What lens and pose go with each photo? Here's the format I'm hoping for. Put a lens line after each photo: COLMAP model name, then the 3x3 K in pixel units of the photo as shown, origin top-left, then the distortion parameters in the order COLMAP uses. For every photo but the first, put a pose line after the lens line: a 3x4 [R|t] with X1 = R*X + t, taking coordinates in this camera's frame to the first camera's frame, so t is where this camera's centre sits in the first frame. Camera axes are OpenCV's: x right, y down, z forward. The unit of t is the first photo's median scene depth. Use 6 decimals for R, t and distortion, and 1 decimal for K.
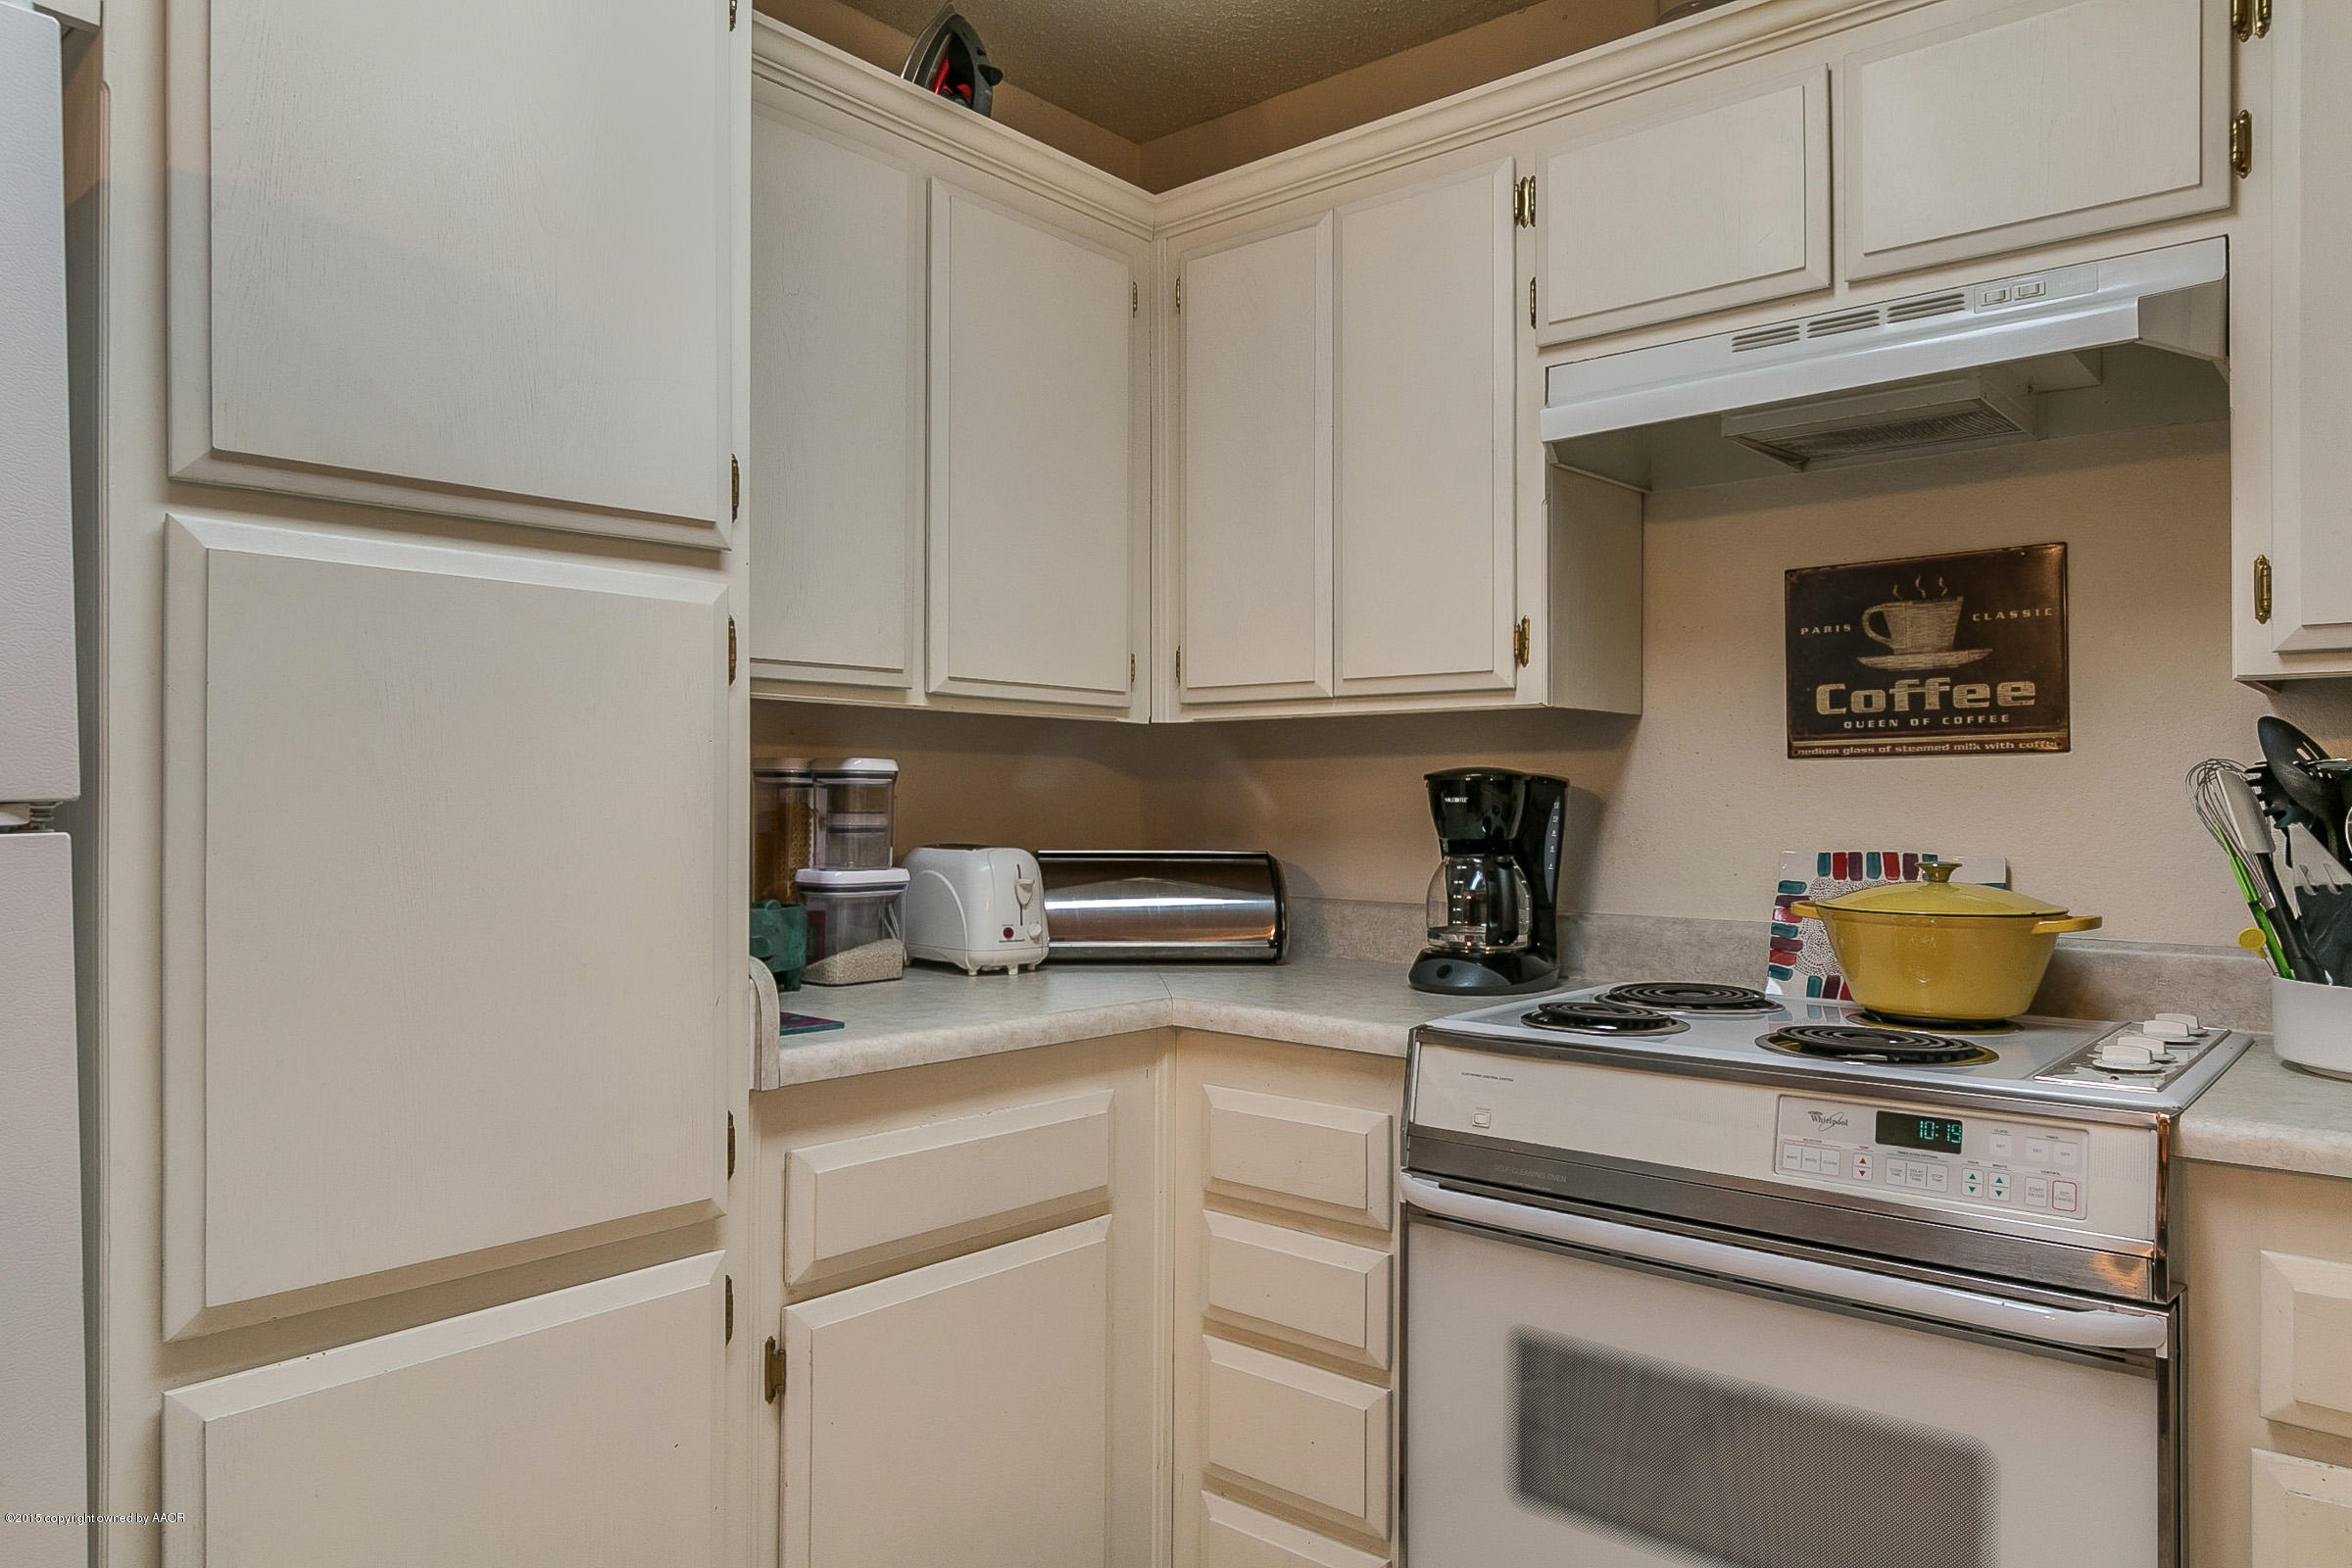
lens RADIAL K [[1507.6, 0, 1176.0], [0, 1507.6, 784.0], [0, 0, 1]] dist [0.005311, -0.001640]
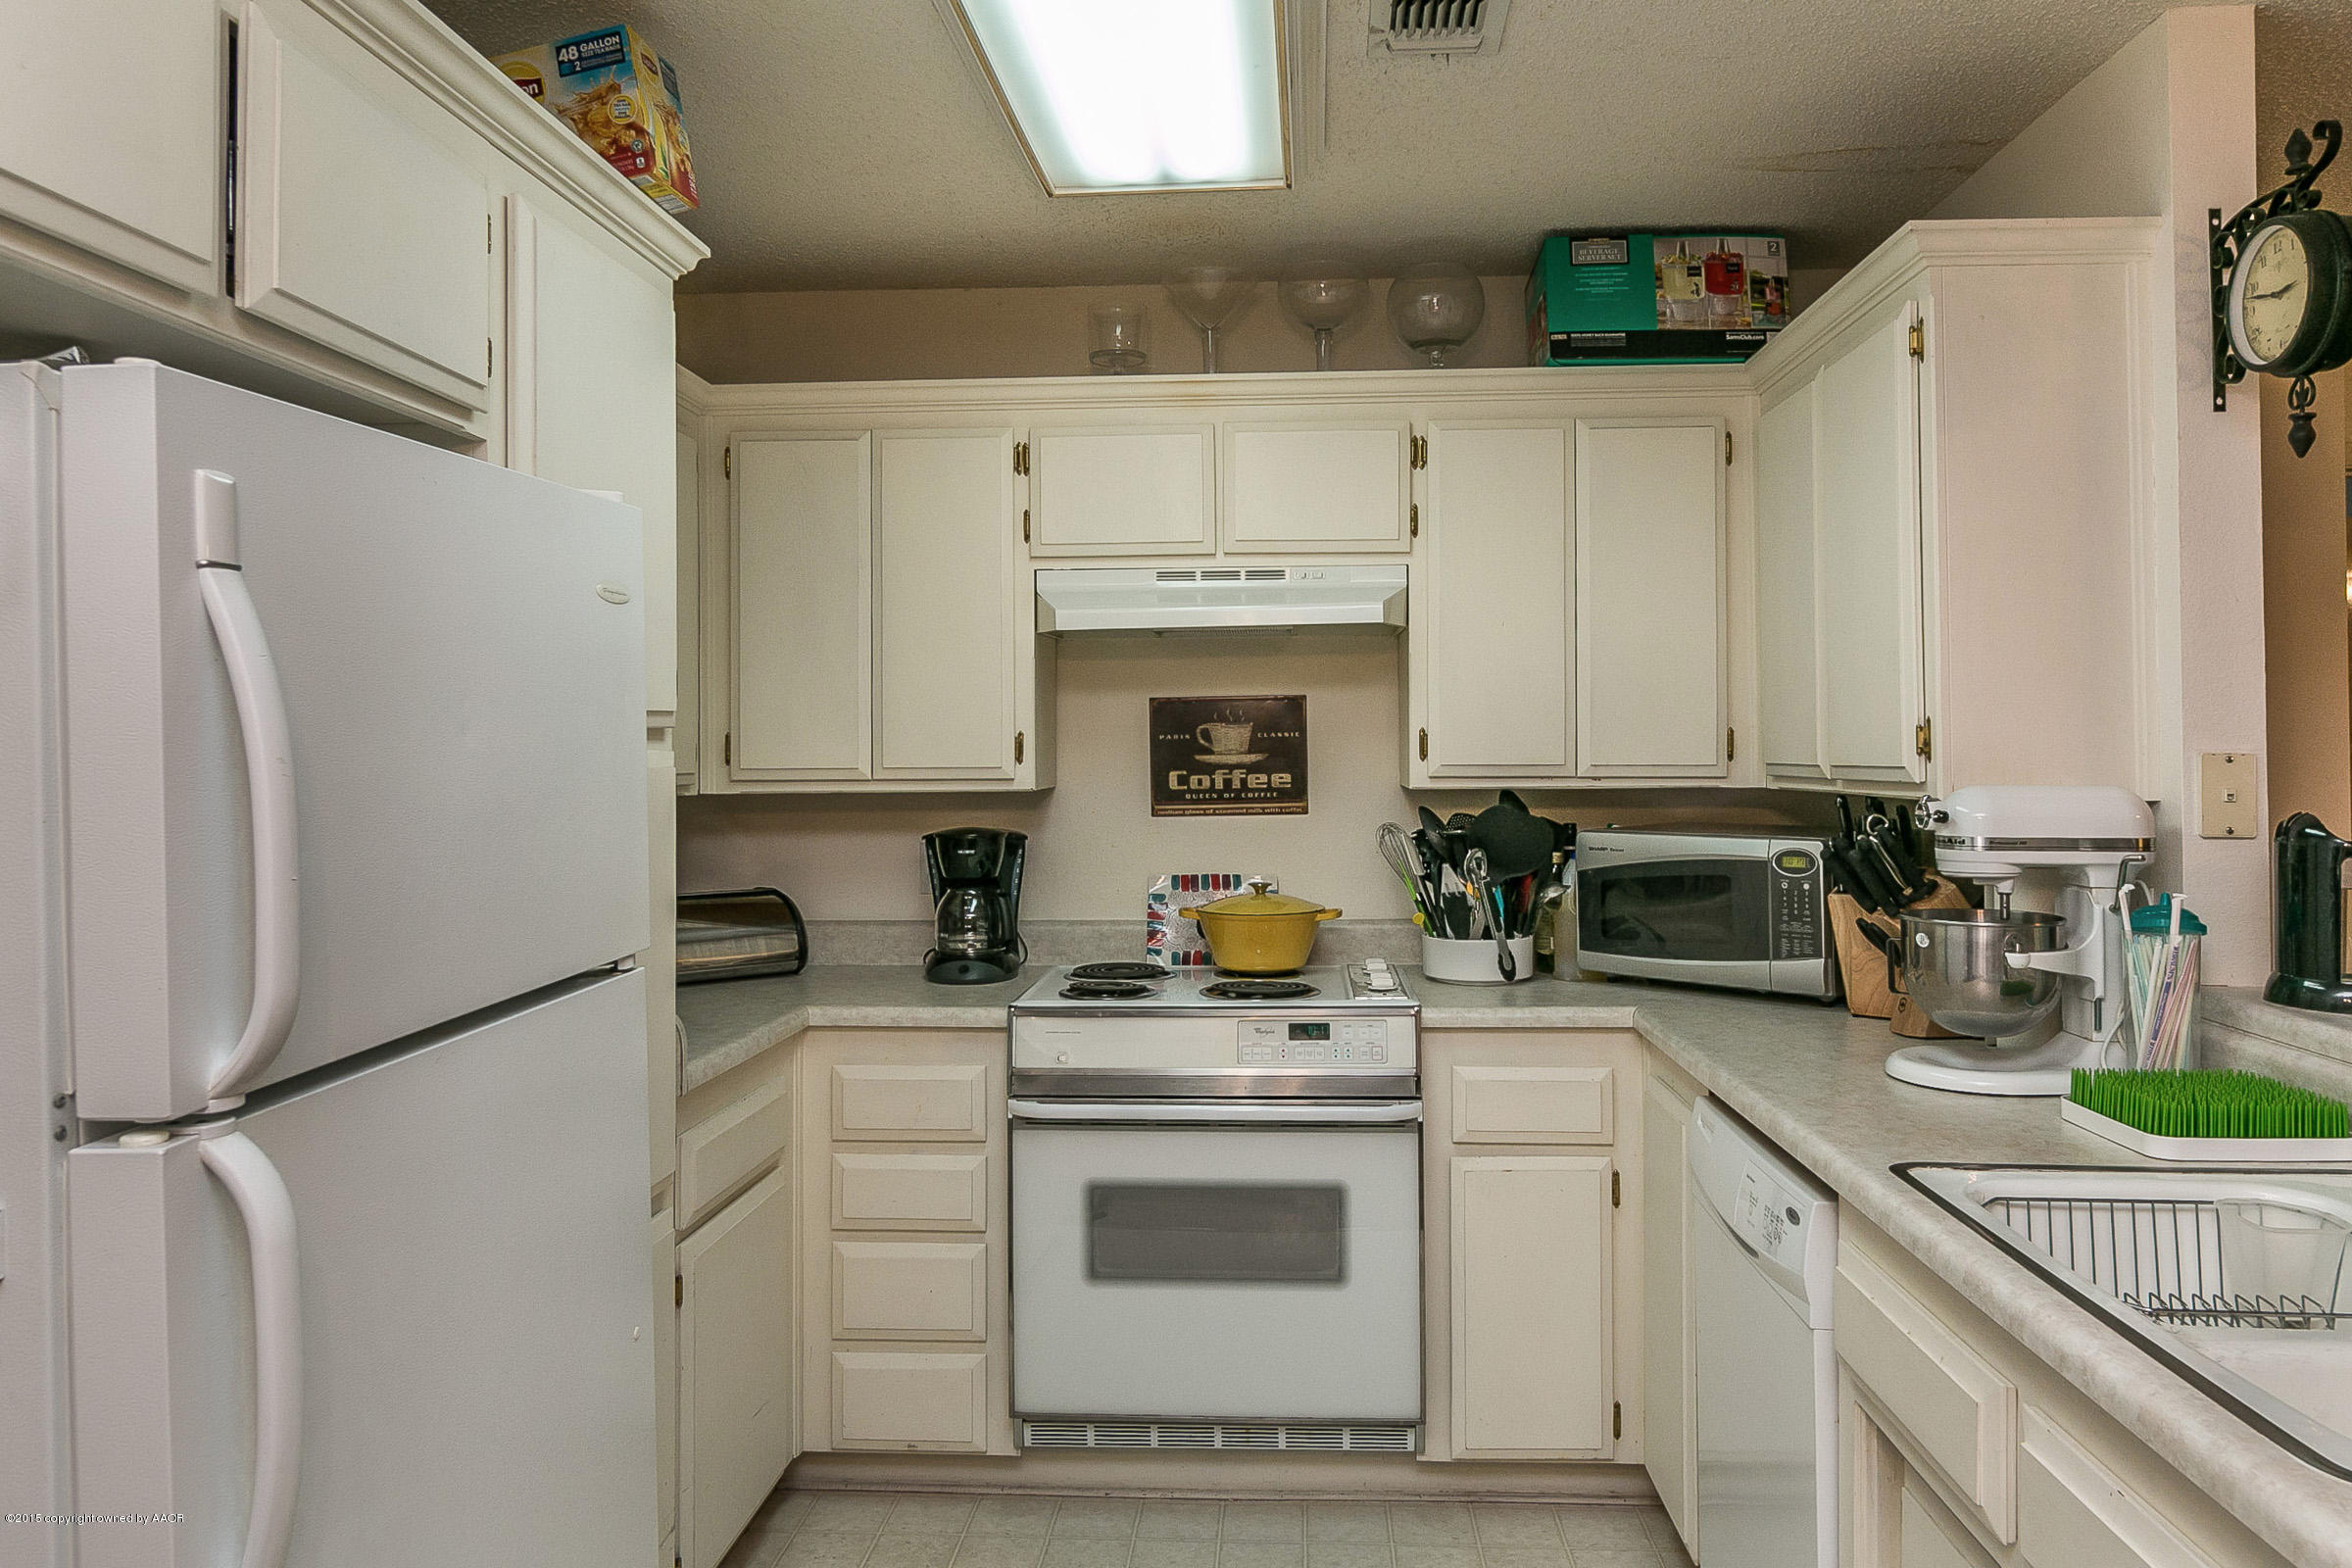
lens RADIAL K [[1470.8, 0, 1176.0], [0, 1470.8, 784.0], [0, 0, 1]] dist [0.006689, -0.000147]
pose [[0.819559, -0.016068, 0.572769, -0.498372], [0.008645, 0.999840, 0.015678, -0.081414], [-0.572929, -0.007898, 0.819567, -0.307839]]
